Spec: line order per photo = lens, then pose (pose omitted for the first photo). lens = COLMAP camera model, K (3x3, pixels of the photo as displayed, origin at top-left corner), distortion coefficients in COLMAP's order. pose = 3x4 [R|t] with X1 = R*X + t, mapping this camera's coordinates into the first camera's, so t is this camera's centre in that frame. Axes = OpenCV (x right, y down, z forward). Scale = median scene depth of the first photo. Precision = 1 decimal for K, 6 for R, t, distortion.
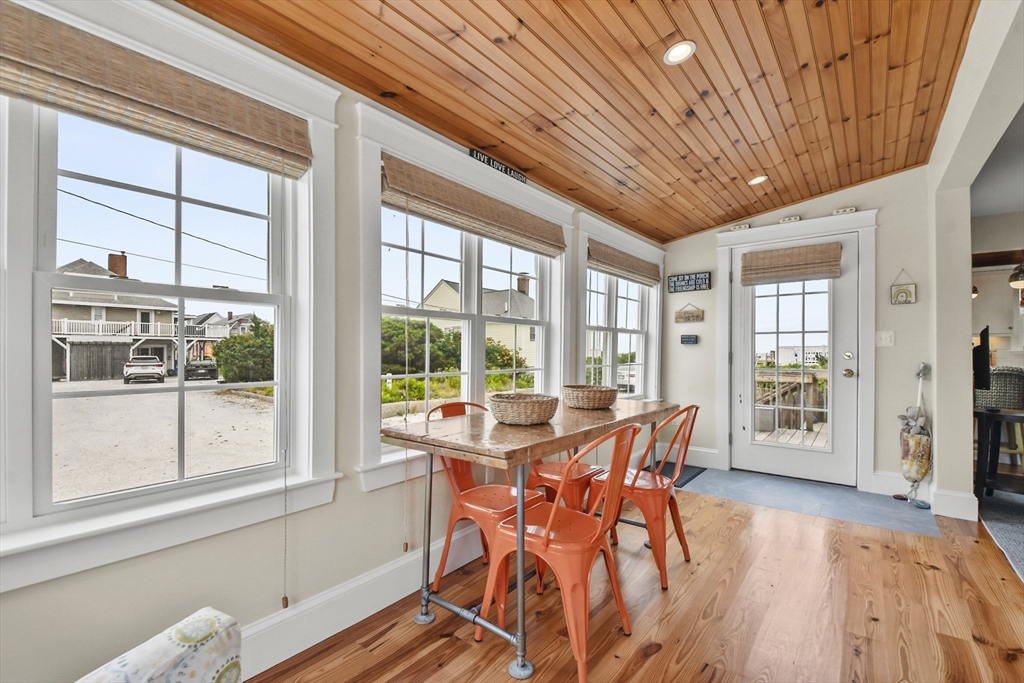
lens RADIAL K [[446.7, 0, 516.3], [0, 446.7, 352.6], [0, 0, 1]] dist [-0.008095, -0.008055]
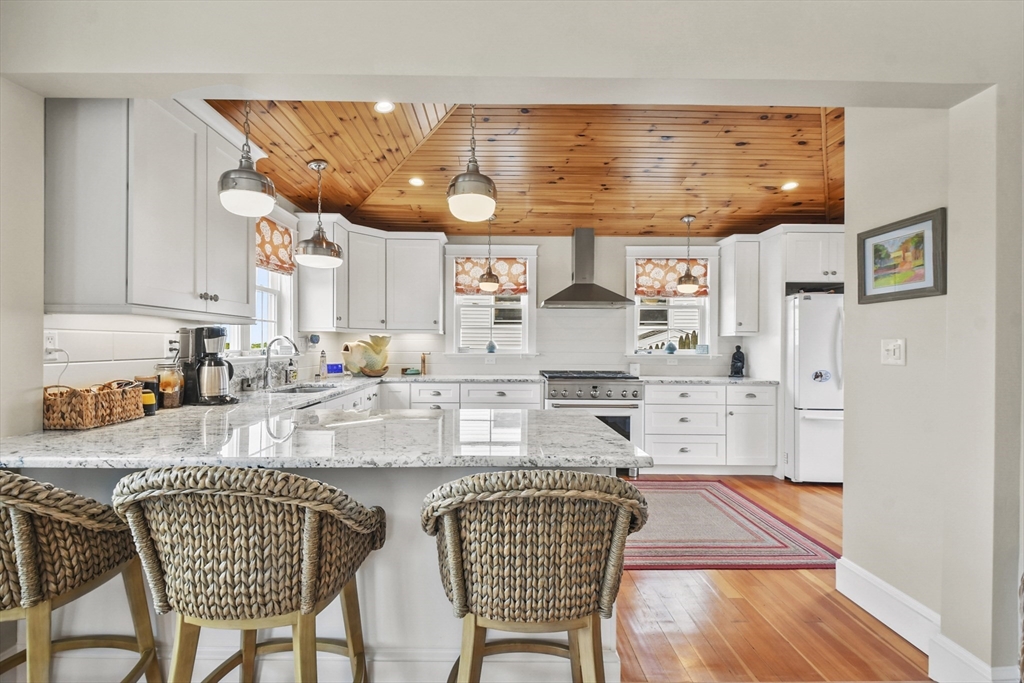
lens RADIAL K [[446.7, 0, 502.3], [0, 446.7, 344.8], [0, 0, 1]] dist [-0.008095, -0.008055]
pose [[0.792086, 0.006114, 0.610378, 0.248016], [-0.007603, 0.999971, -0.000151, -0.006843], [-0.610362, -0.004521, 0.792110, 0.123702]]
